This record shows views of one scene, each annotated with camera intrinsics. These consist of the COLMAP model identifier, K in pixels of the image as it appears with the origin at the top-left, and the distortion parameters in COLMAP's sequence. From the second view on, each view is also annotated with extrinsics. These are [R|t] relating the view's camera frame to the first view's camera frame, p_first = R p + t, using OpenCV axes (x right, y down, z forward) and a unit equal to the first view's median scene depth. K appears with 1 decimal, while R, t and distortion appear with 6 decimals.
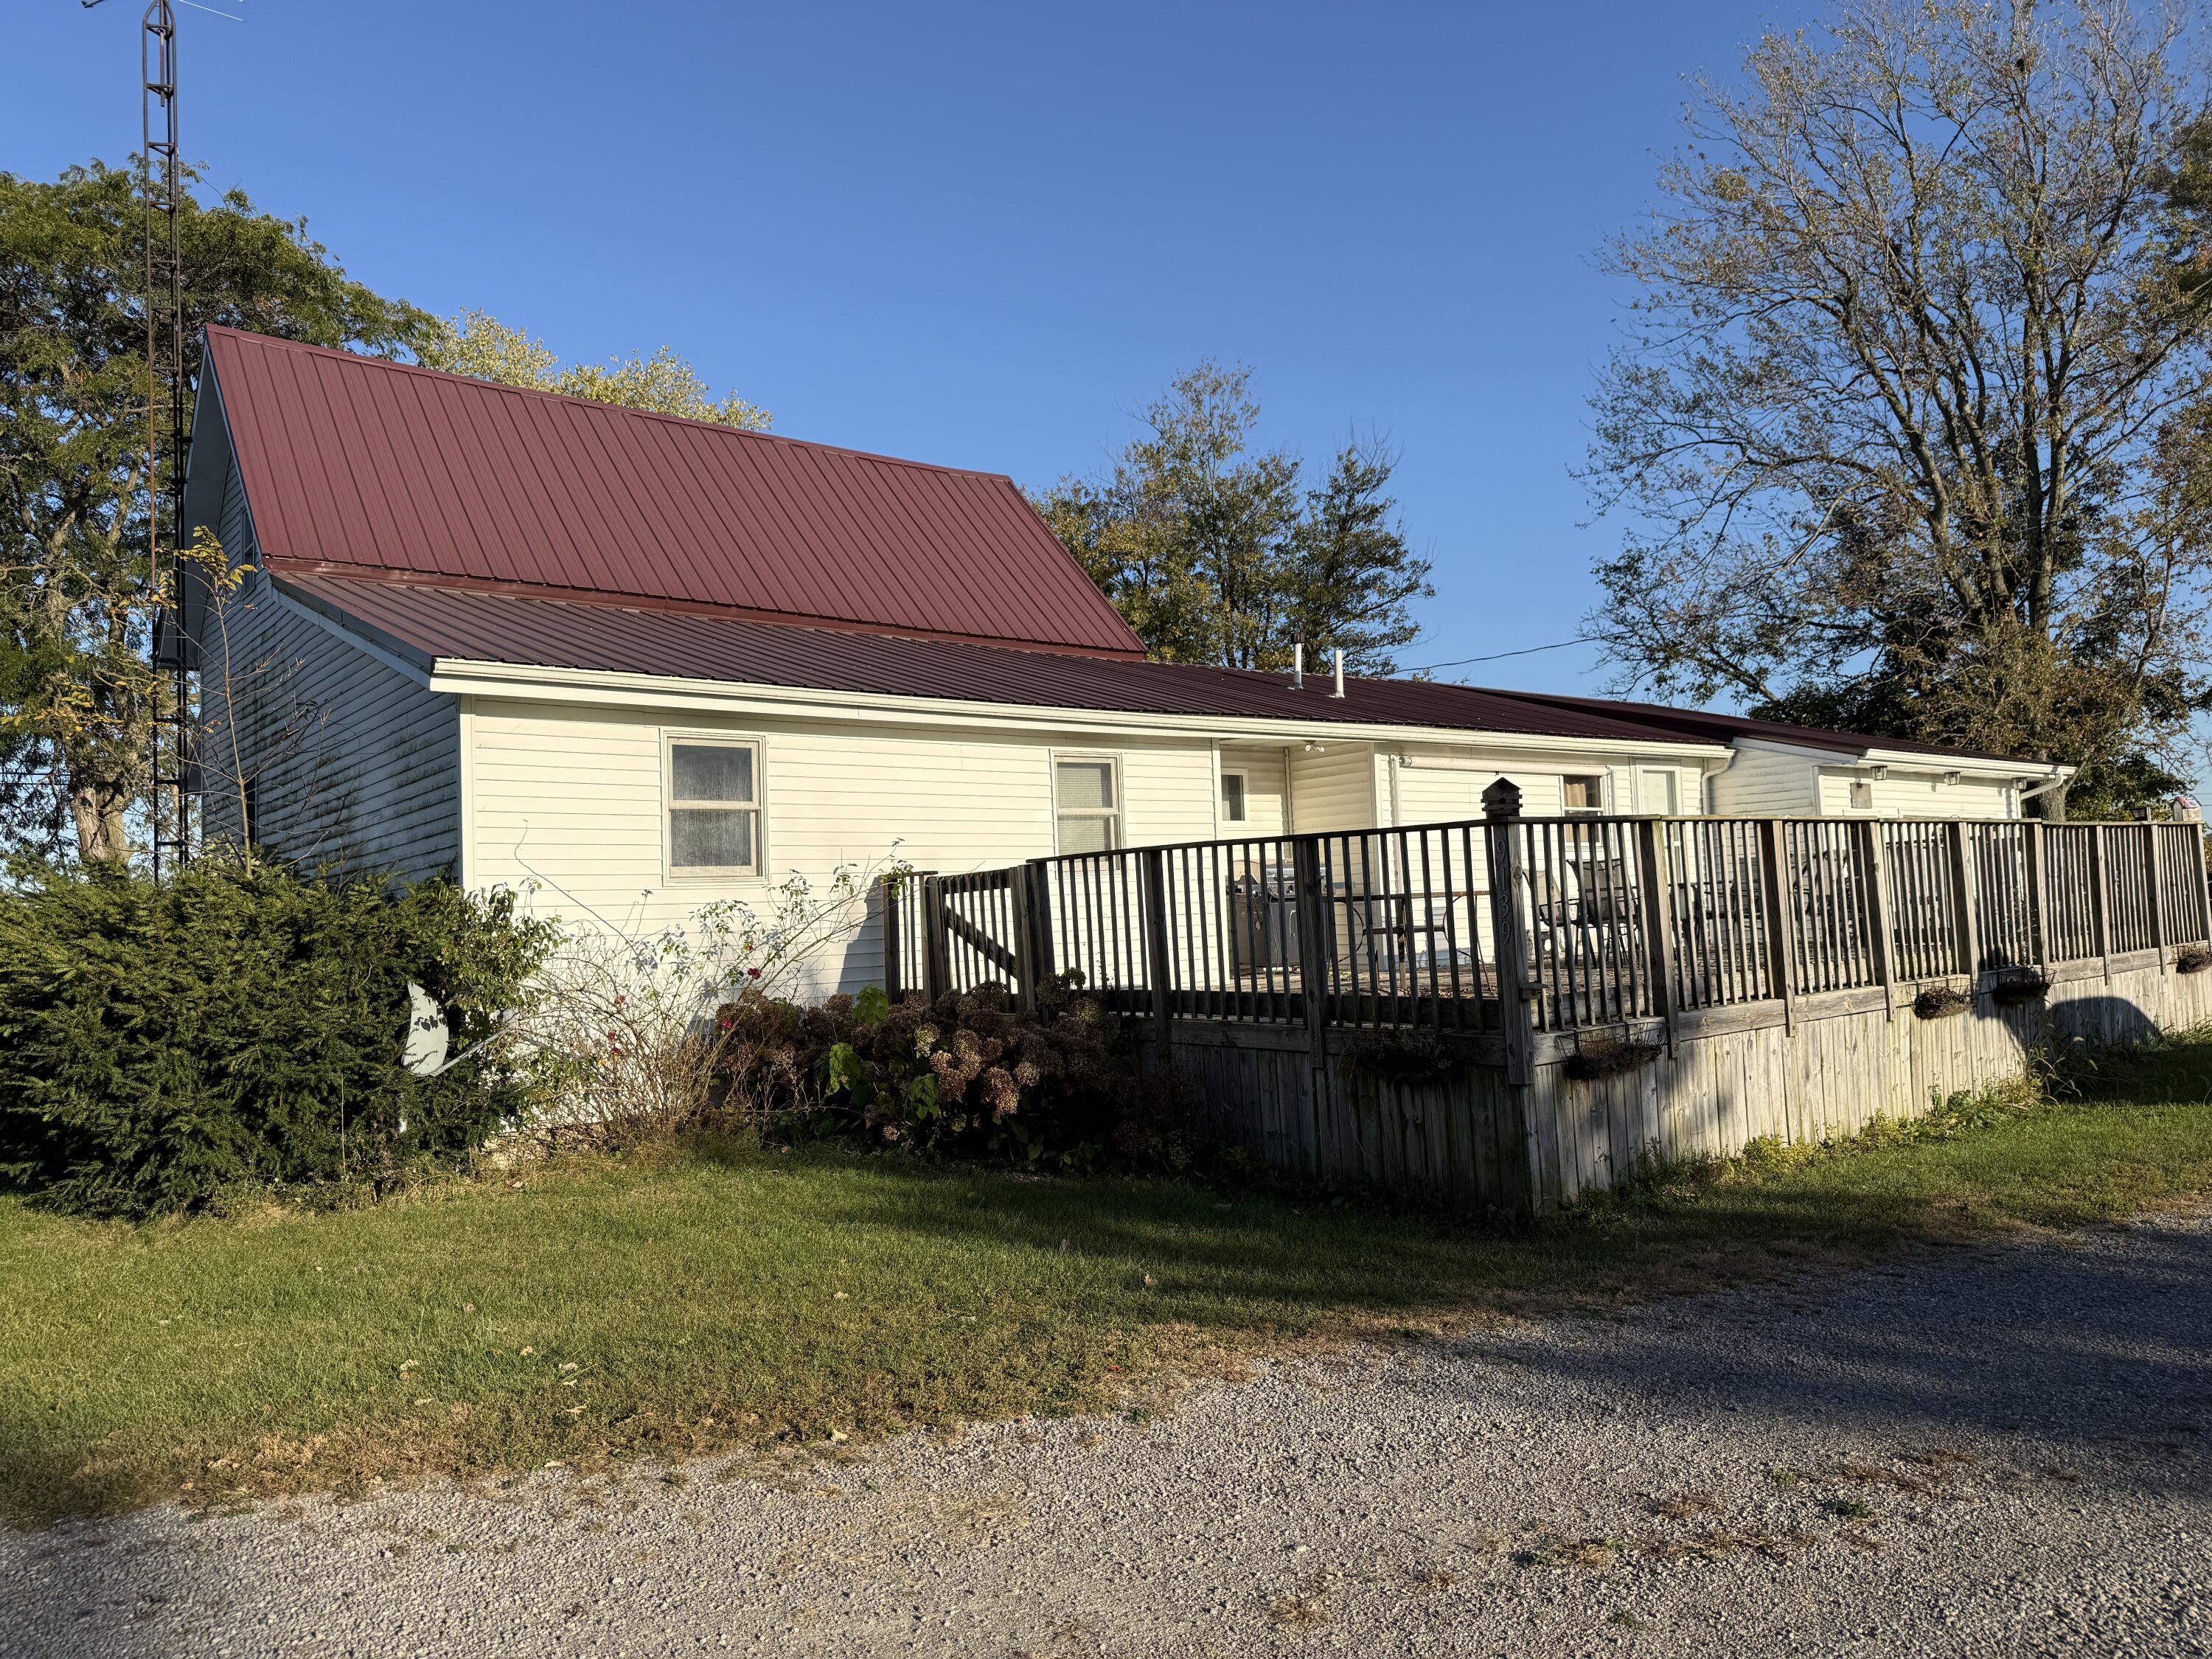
lens RADIAL K [[1498.7, 0, 1017.2], [0, 1498.7, 838.0], [0, 0, 1]] dist [0.174415, -0.255969]
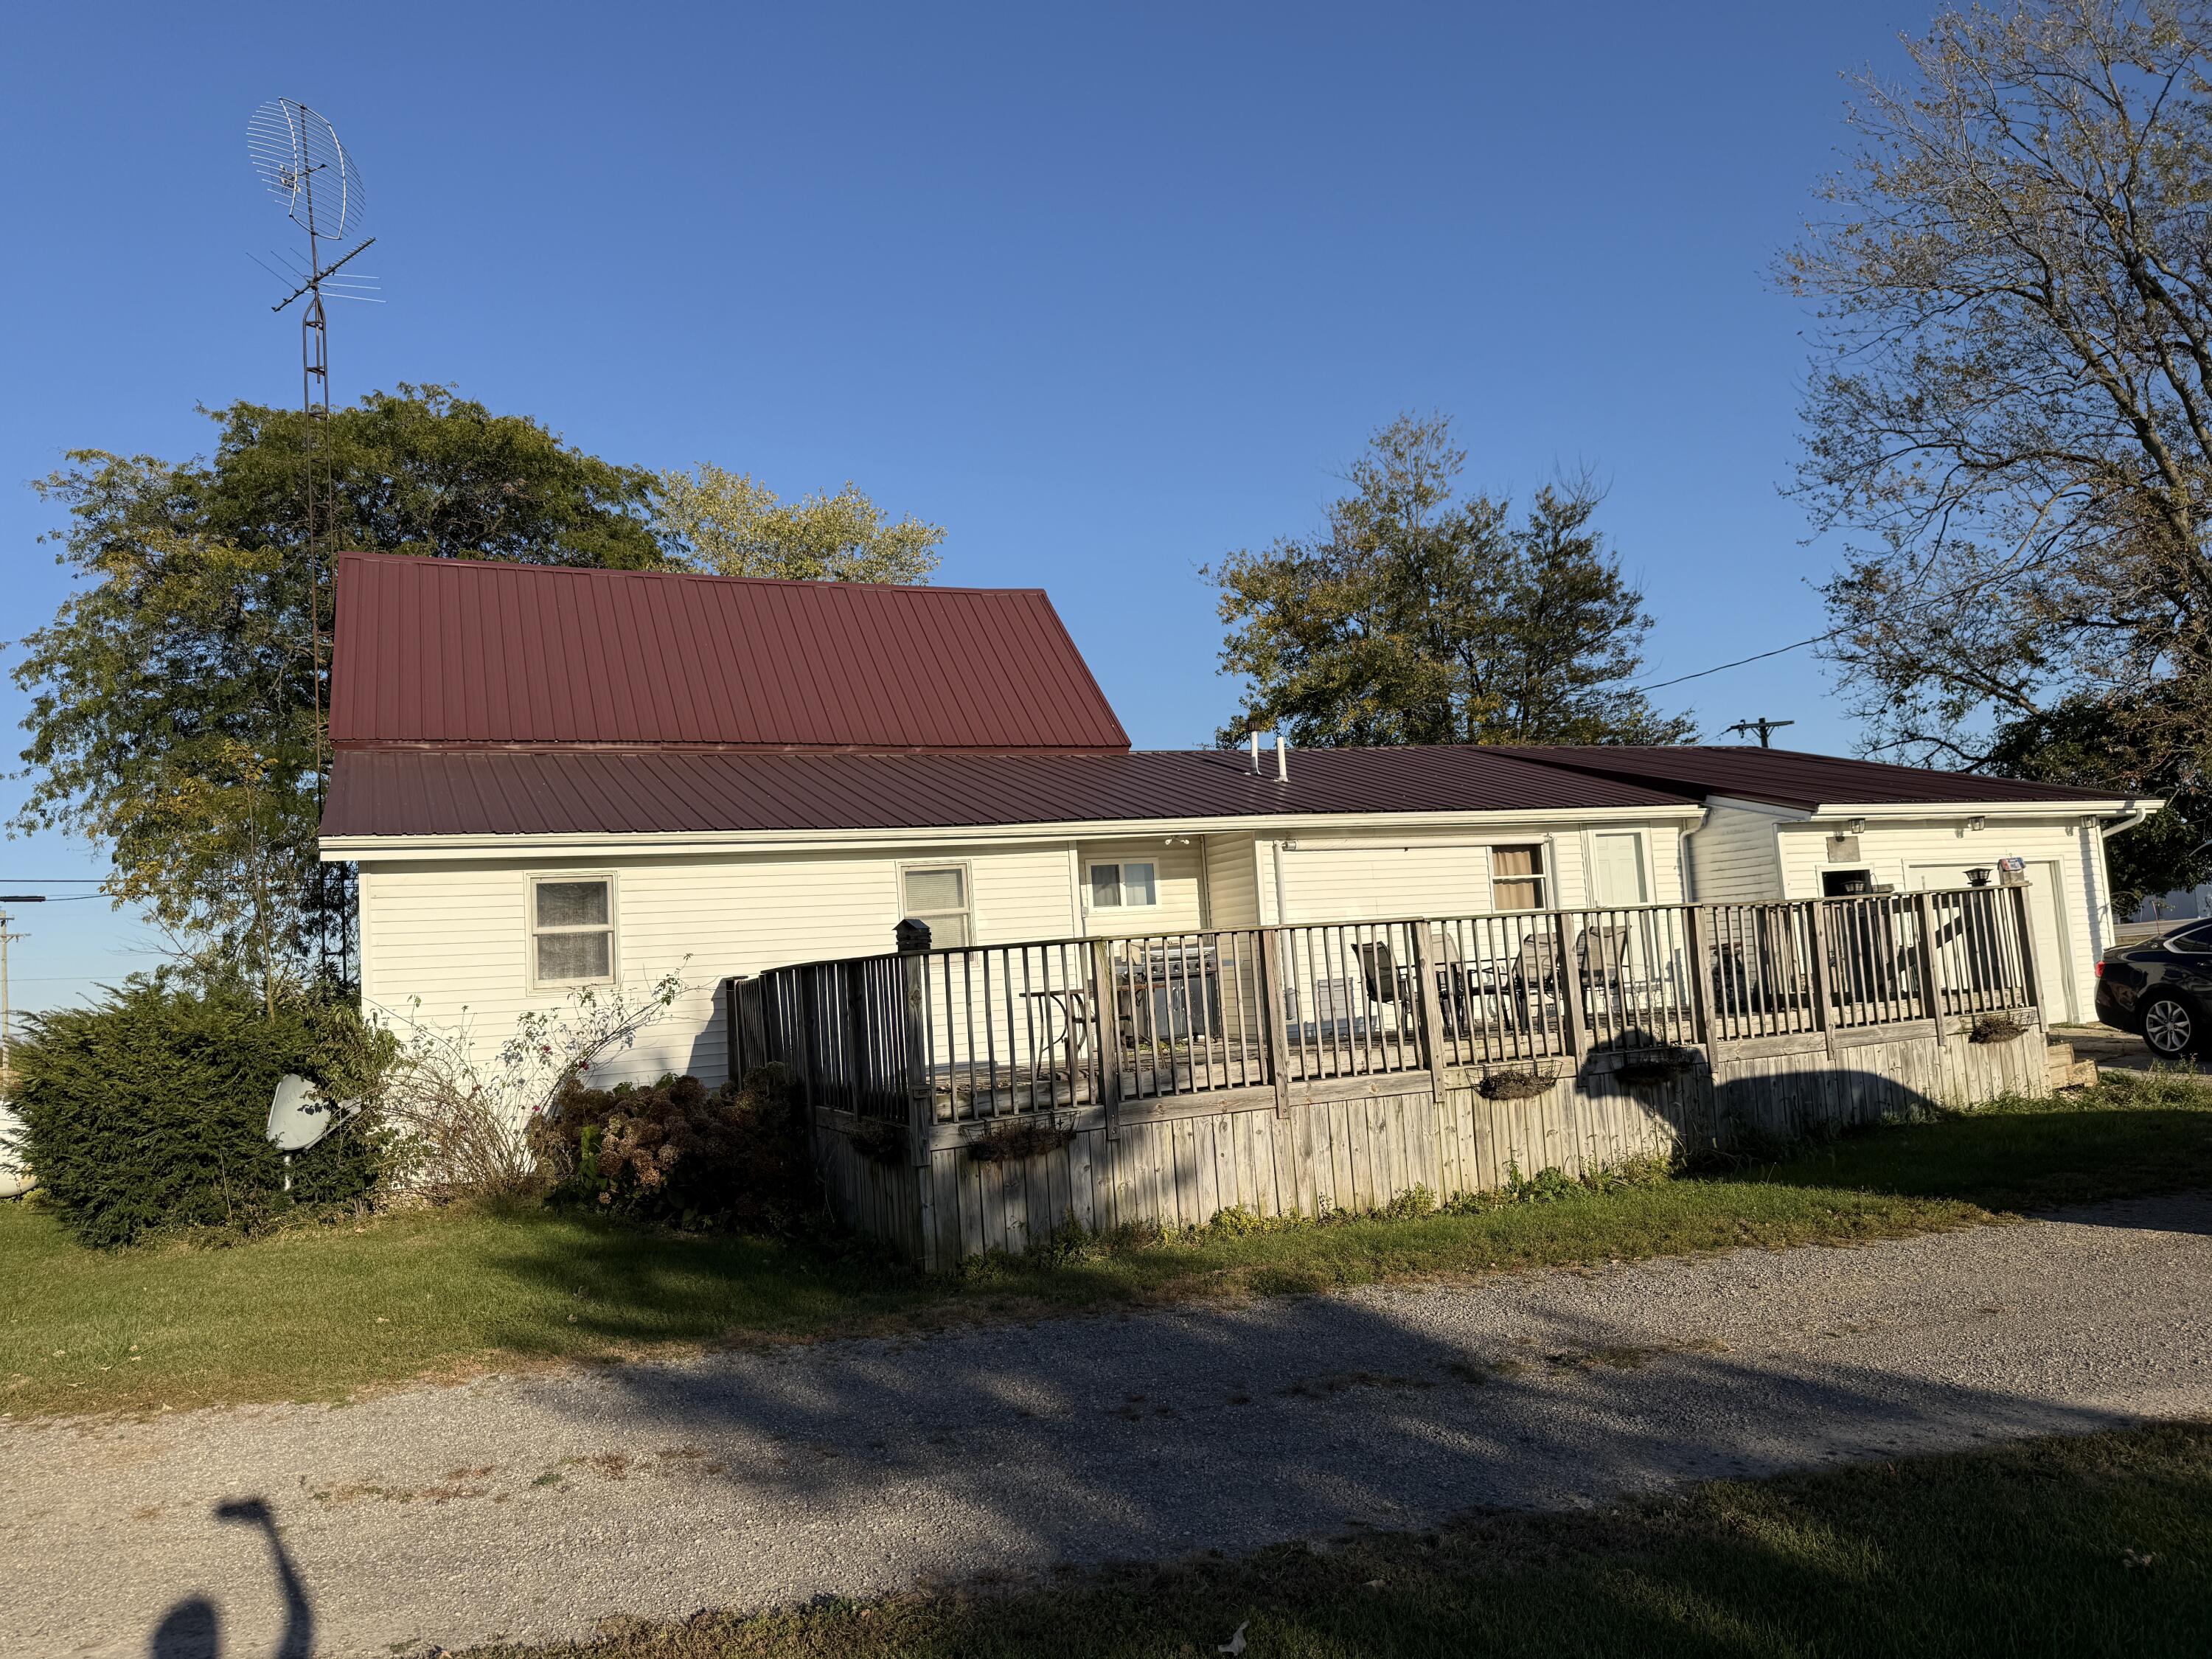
lens RADIAL K [[1541.9, 0, 1112.0], [0, 1541.9, 835.7], [0, 0, 1]] dist [0.104792, -0.157056]
pose [[0.960932, -0.046491, -0.272851, 0.420488], [0.041661, 0.998856, -0.023472, -0.035923], [0.273630, 0.011188, 0.961770, -0.089335]]
